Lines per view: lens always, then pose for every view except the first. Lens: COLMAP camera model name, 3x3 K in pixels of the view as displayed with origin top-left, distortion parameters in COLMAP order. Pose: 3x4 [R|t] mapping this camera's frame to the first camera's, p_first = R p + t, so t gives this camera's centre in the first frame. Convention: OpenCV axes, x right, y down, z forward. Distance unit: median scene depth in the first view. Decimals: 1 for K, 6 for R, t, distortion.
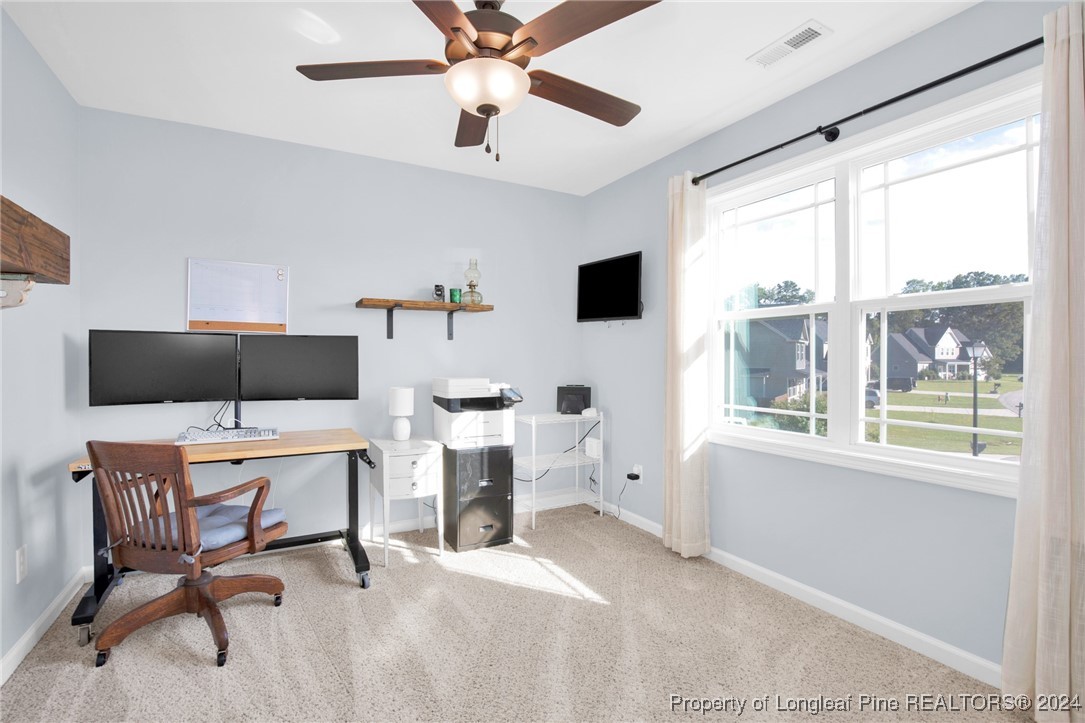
lens RADIAL K [[504.1, 0, 547.3], [0, 504.1, 361.8], [0, 0, 1]] dist [-0.004859, 0.000482]
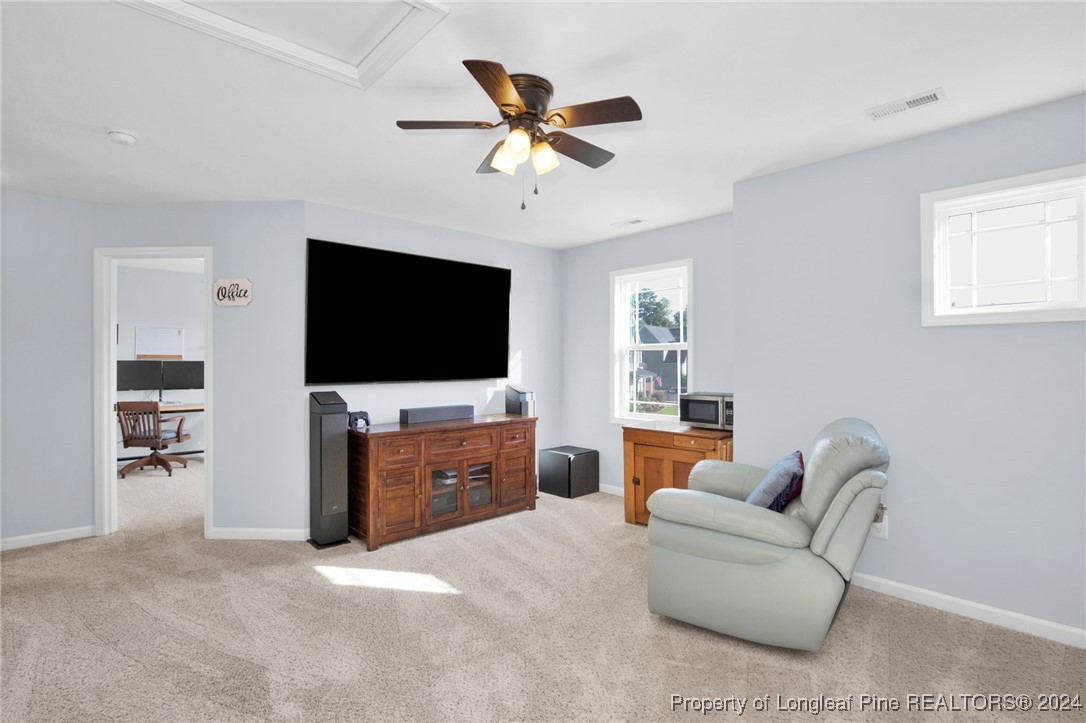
lens RADIAL K [[504.6, 0, 537.6], [0, 504.6, 361.6], [0, 0, 1]] dist [-0.004859, 0.000482]
pose [[0.971527, 0.001986, 0.236919, 0.676529], [-0.001634, 0.999997, -0.001682, -0.065234], [-0.236922, 0.001247, 0.971528, -2.164990]]
